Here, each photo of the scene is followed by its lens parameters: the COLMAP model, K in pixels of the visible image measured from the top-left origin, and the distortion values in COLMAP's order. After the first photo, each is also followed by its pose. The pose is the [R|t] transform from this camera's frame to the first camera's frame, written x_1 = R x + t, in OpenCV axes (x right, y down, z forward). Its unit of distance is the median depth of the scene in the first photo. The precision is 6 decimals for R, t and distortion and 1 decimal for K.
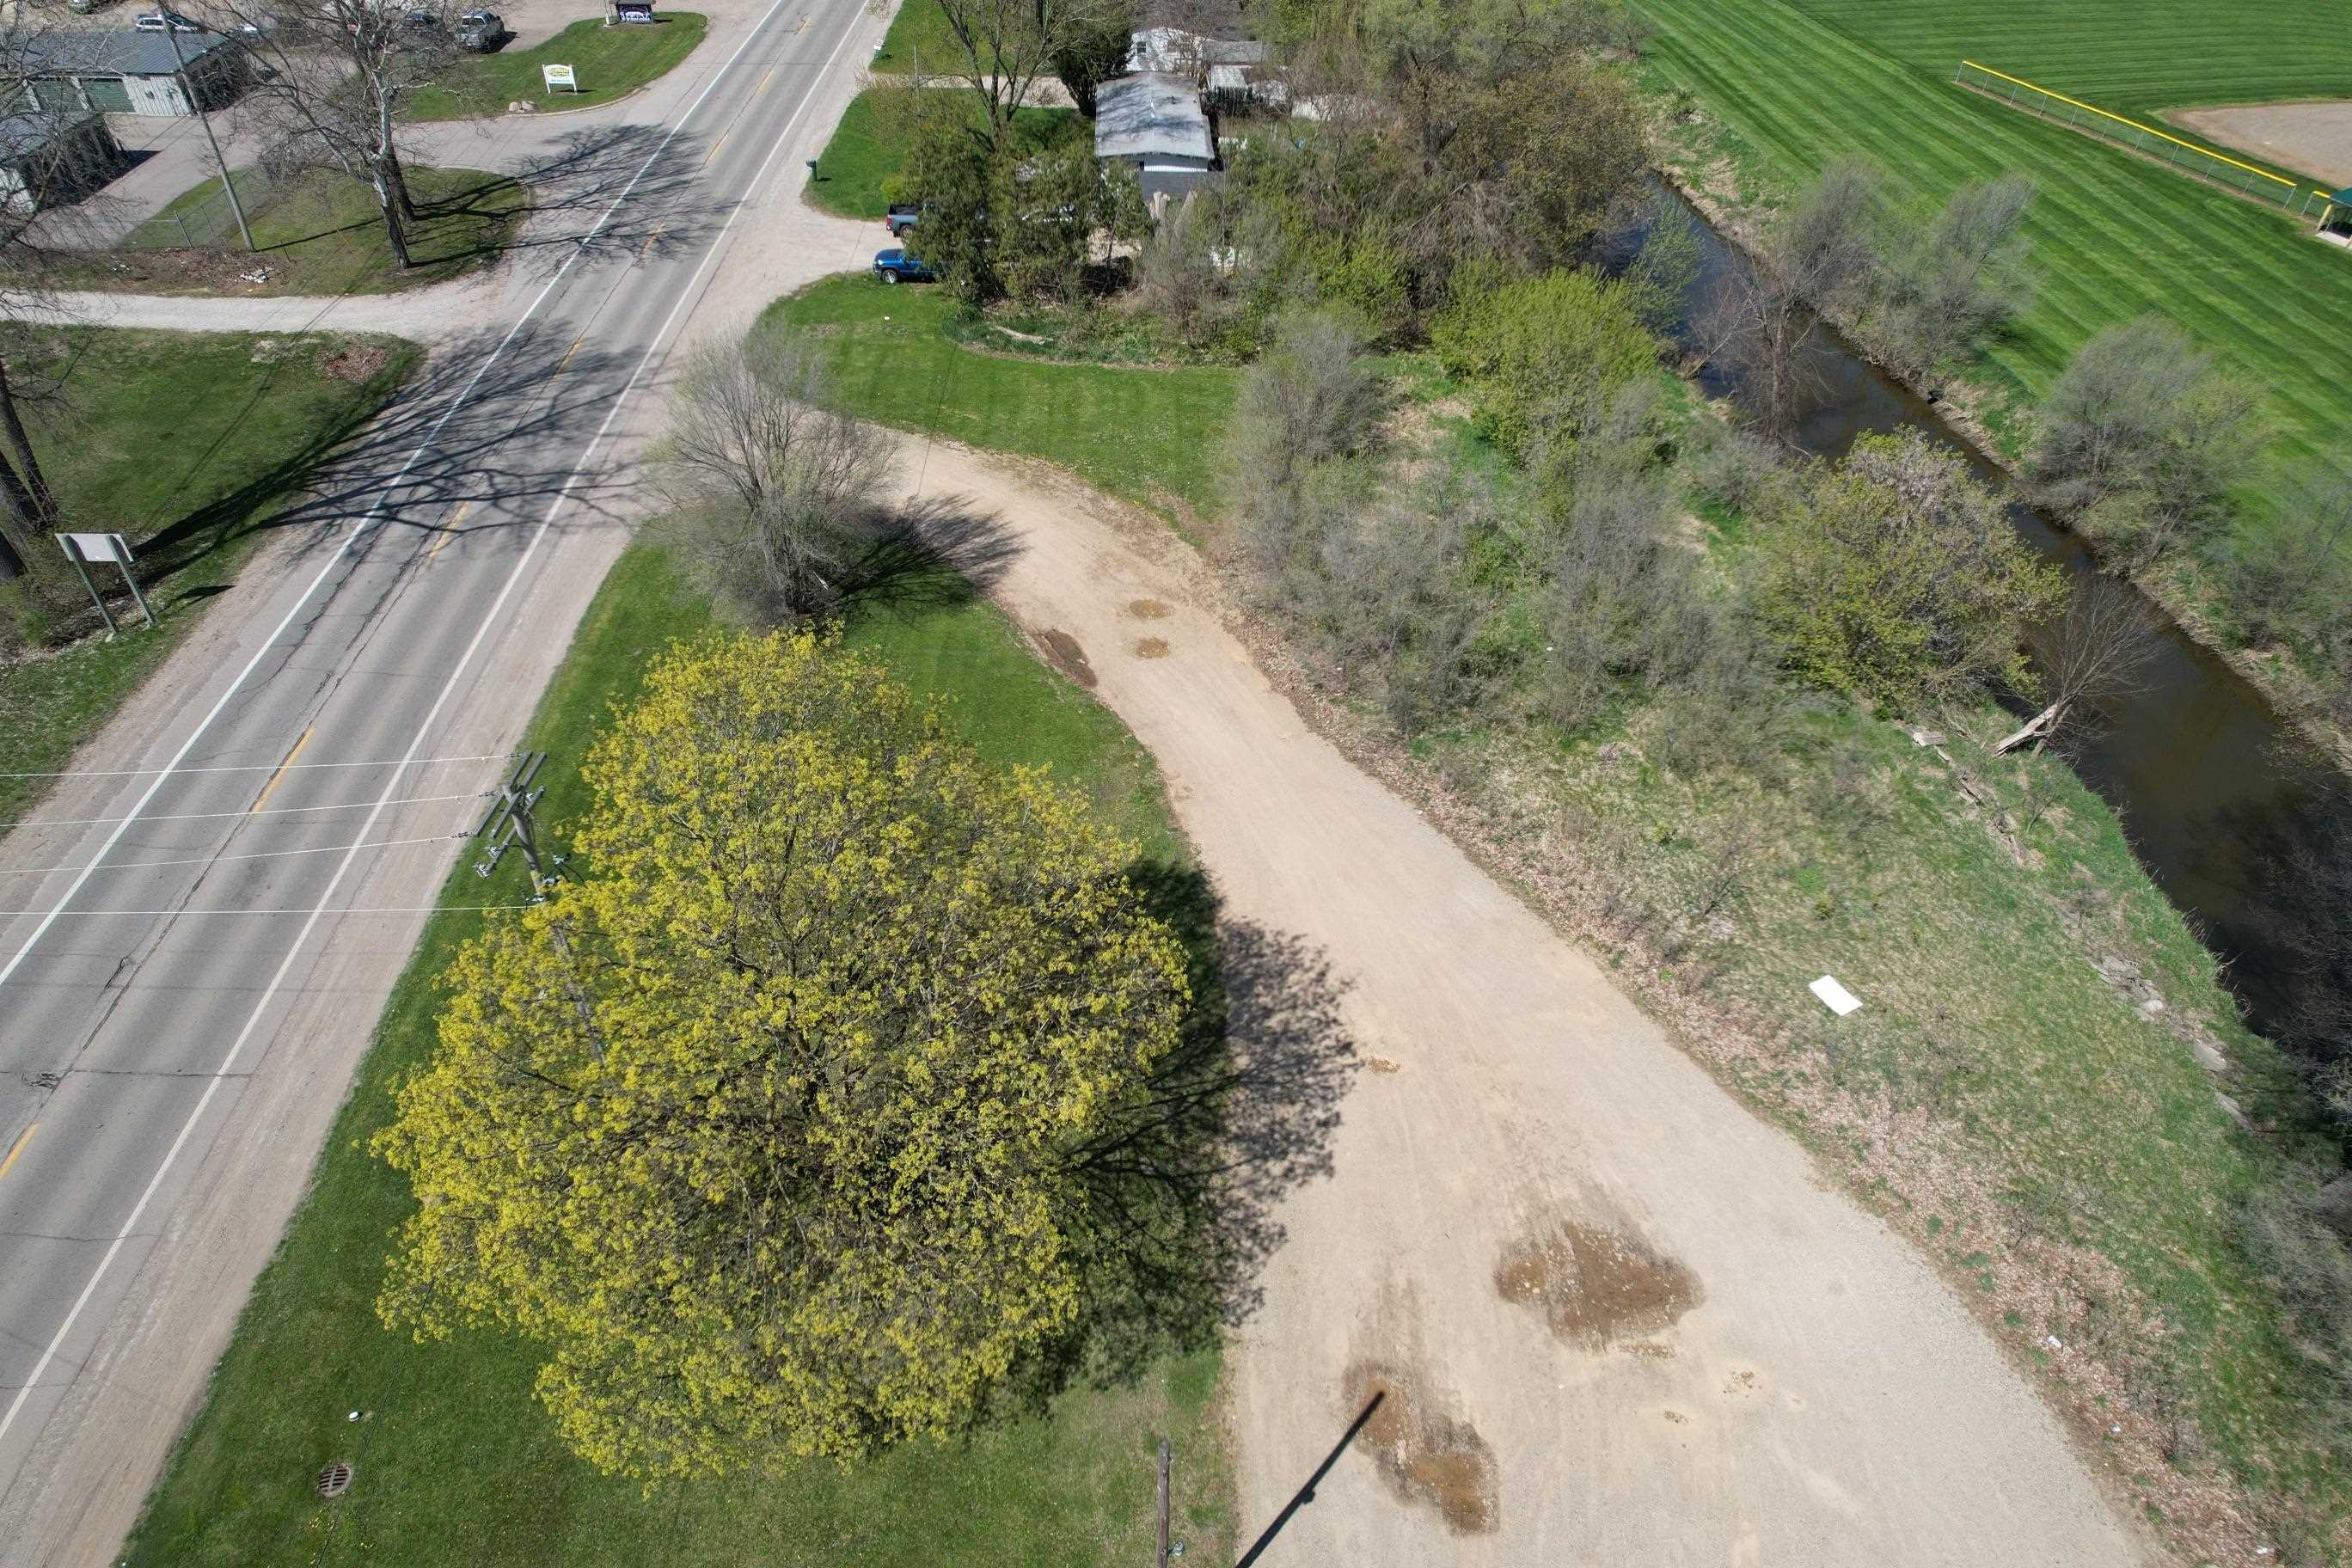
lens RADIAL K [[1491.4, 0, 1170.6], [0, 1491.4, 784.1], [0, 0, 1]] dist [-0.062490, 0.056772]
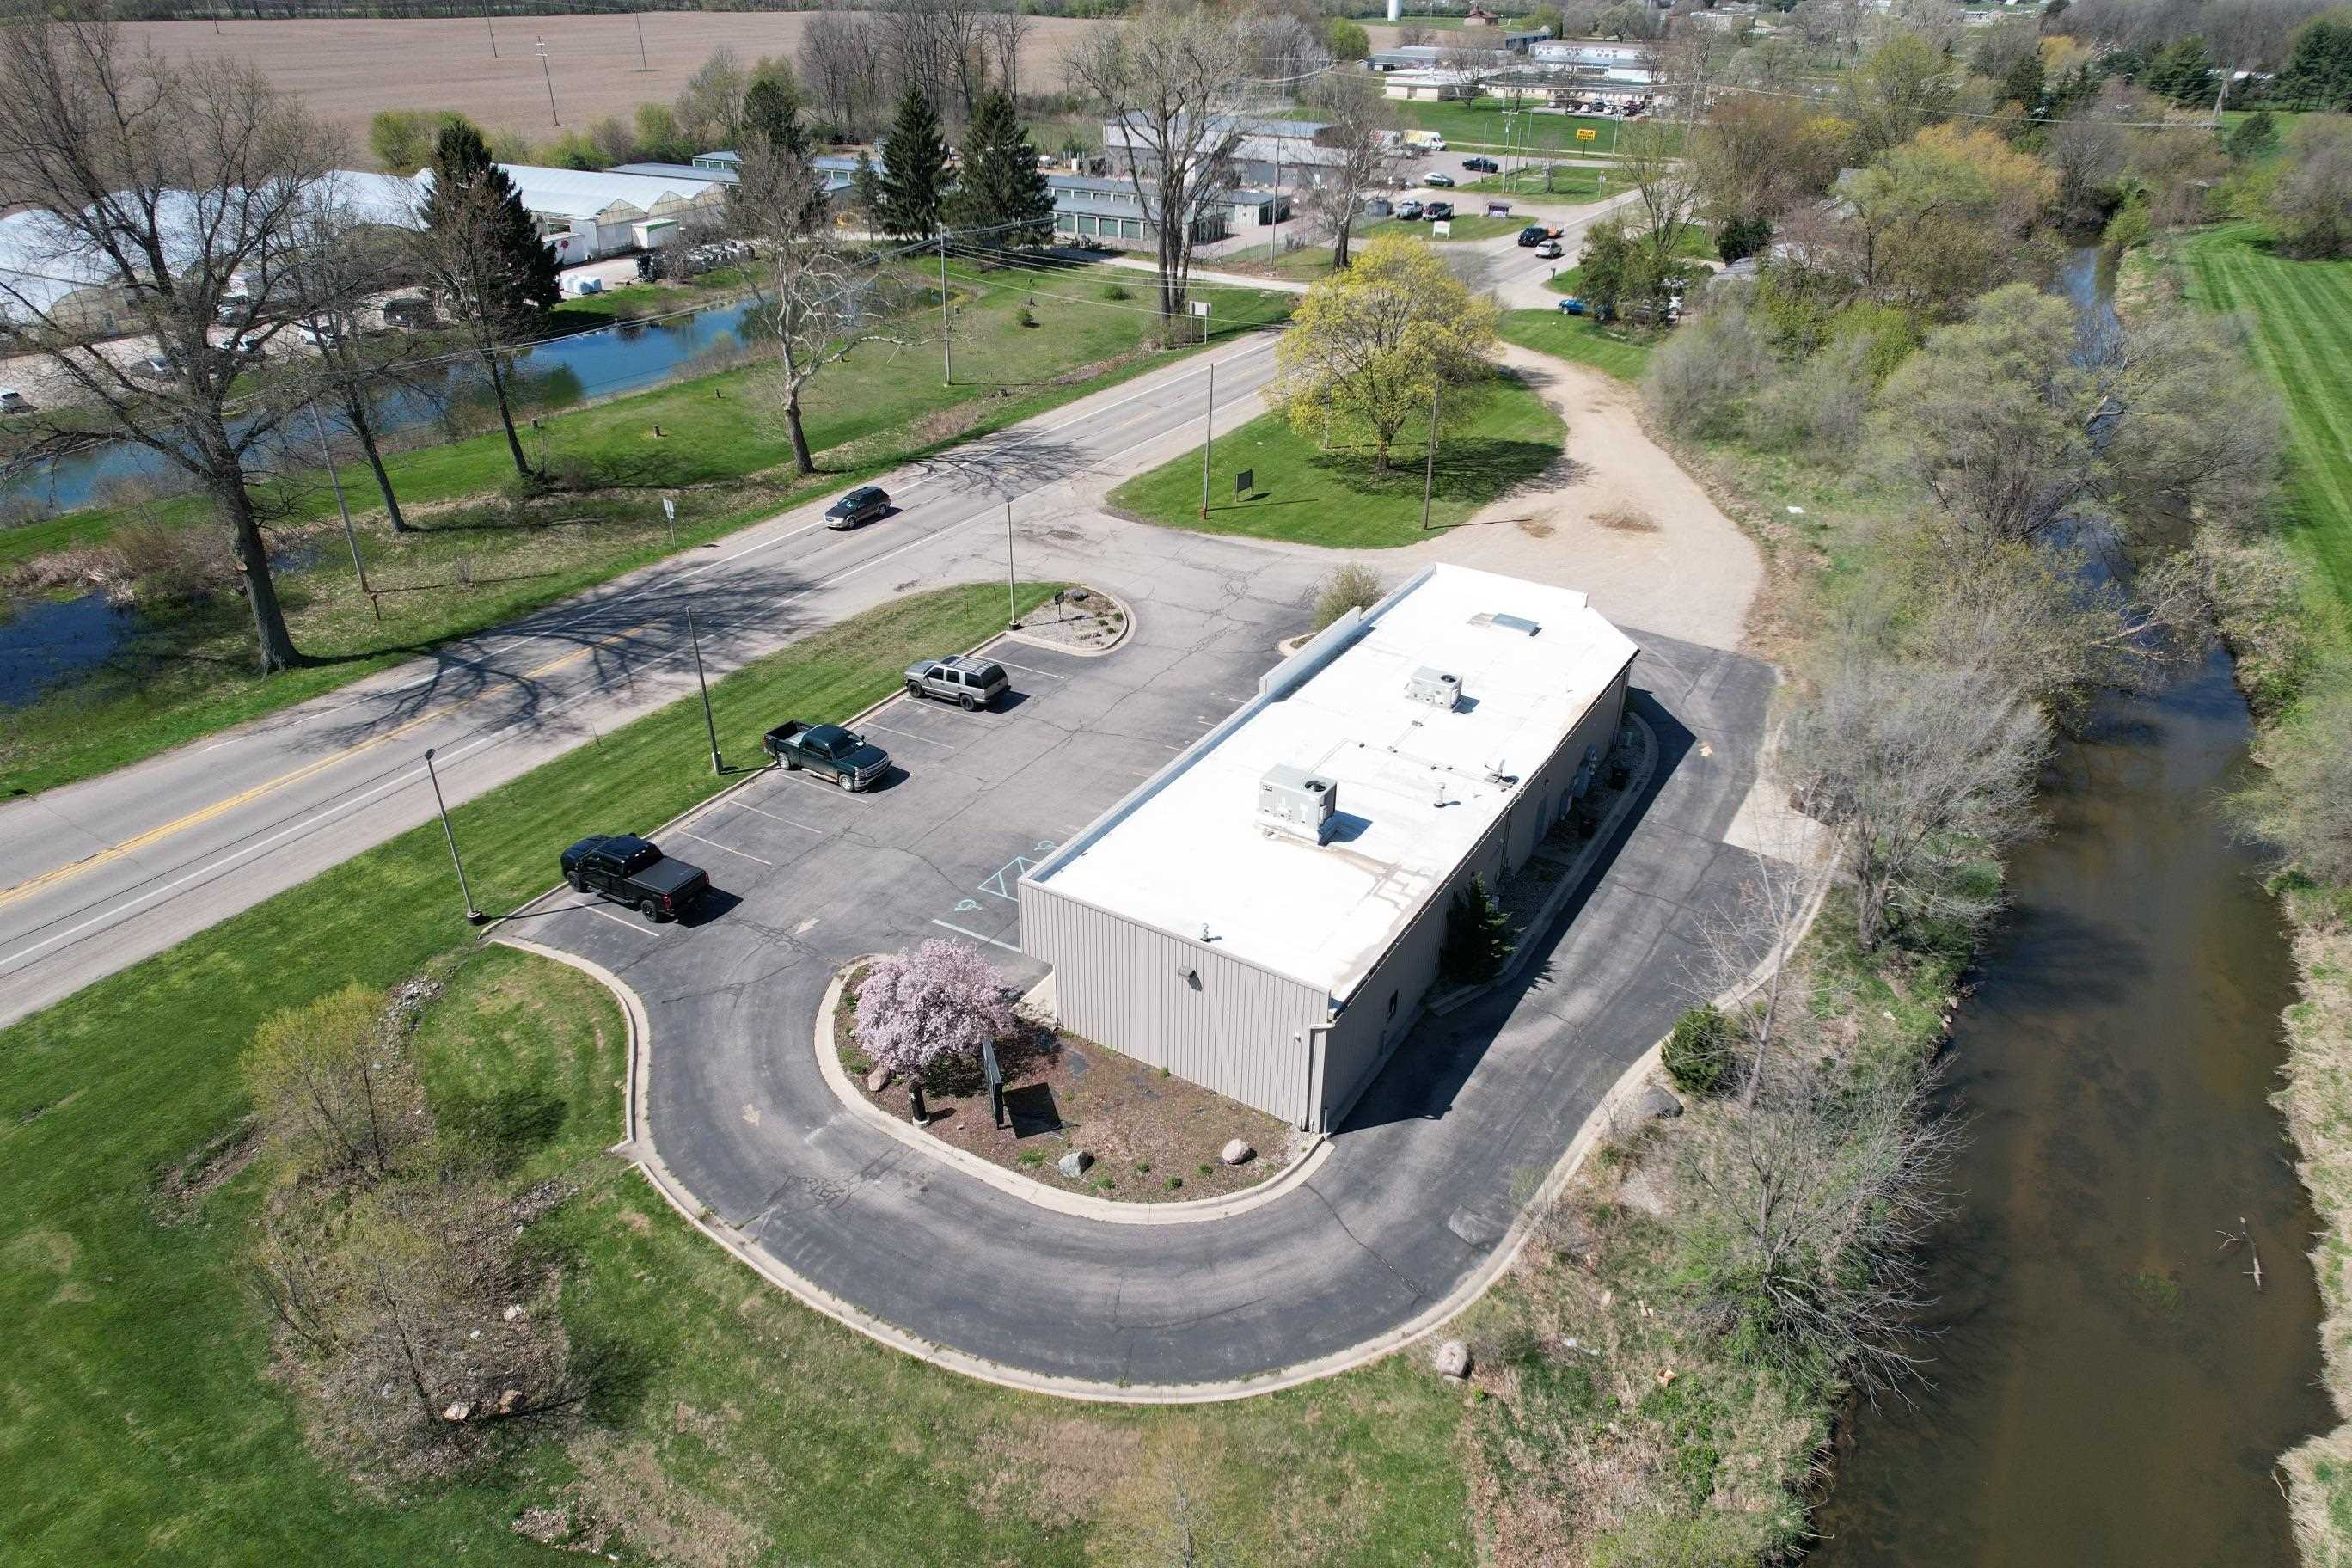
lens RADIAL K [[1491.4, 0, 1182.7], [0, 1491.4, 783.8], [0, 0, 1]] dist [-0.062490, 0.056772]
pose [[0.845808, 0.254629, -0.468800, 0.594060], [-0.341320, 0.933641, -0.108701, 0.808003], [0.410012, 0.251951, 0.876590, -0.957248]]
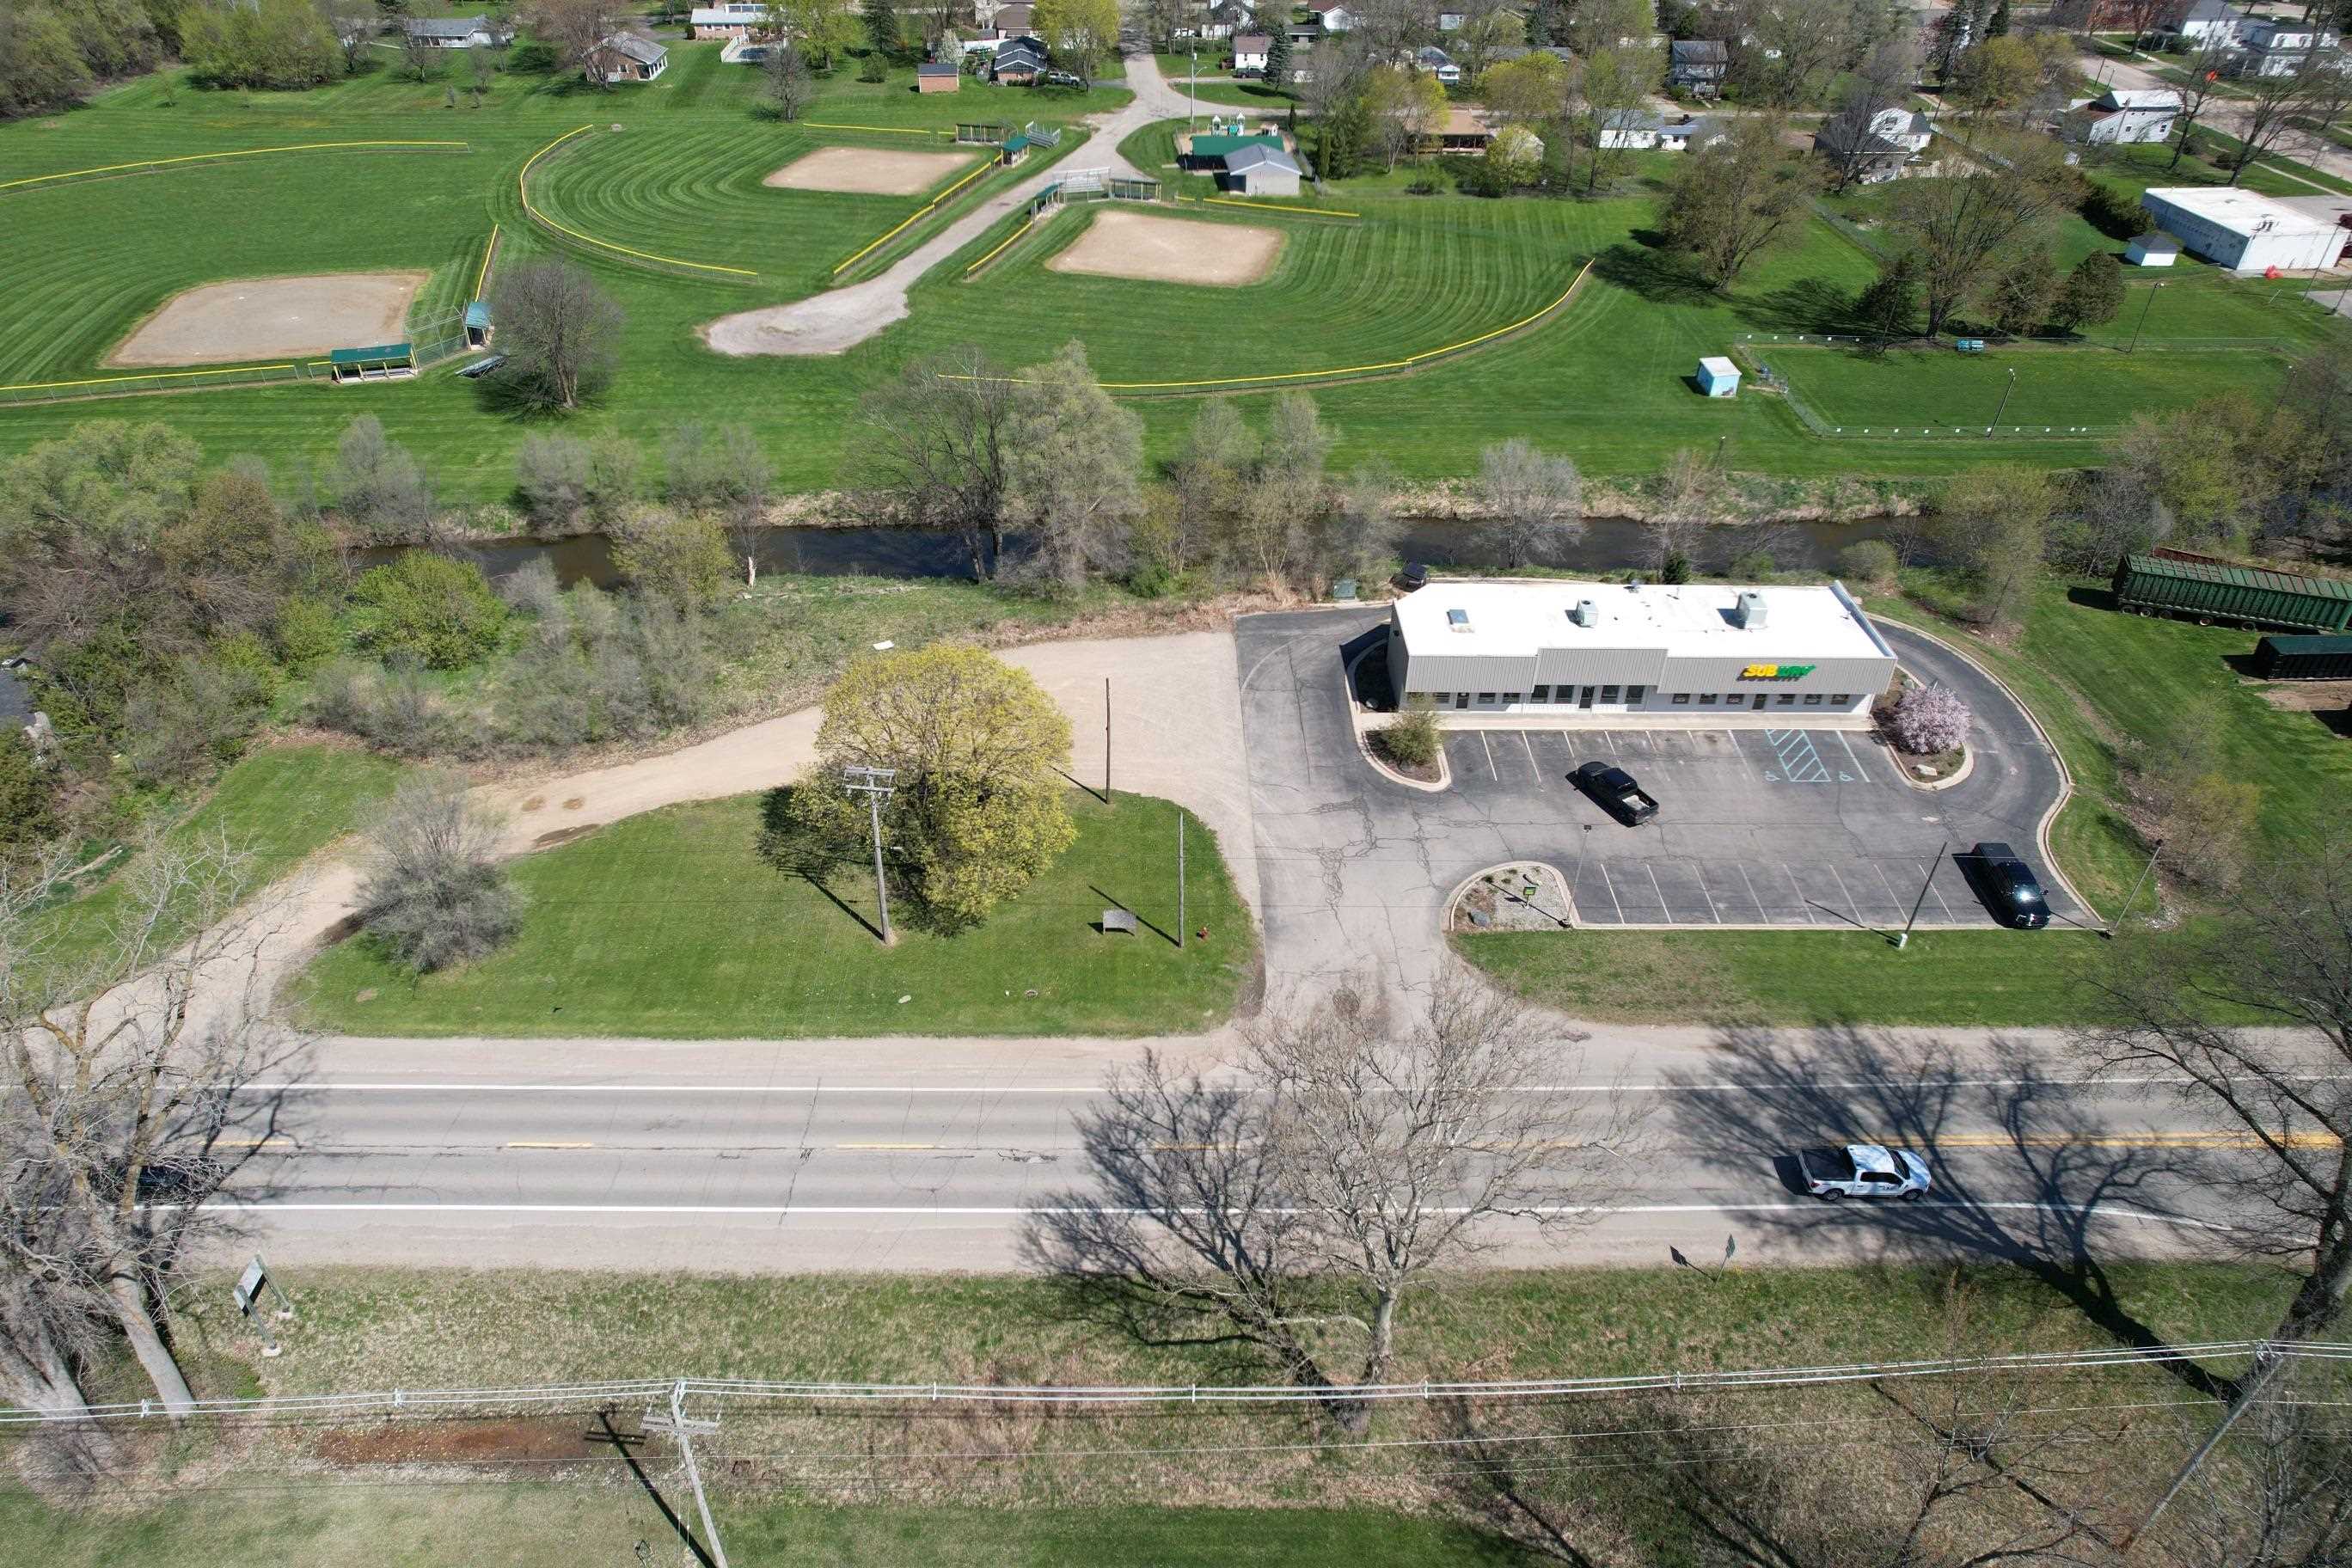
lens RADIAL K [[1491.4, 0, 1169.5], [0, 1491.4, 790.6], [0, 0, 1]] dist [-0.062490, 0.056772]
pose [[-0.002846, -0.614784, 0.788691, -1.283377], [0.634866, 0.608250, 0.476421, -0.457284], [-0.772617, 0.502069, 0.388574, -0.209752]]
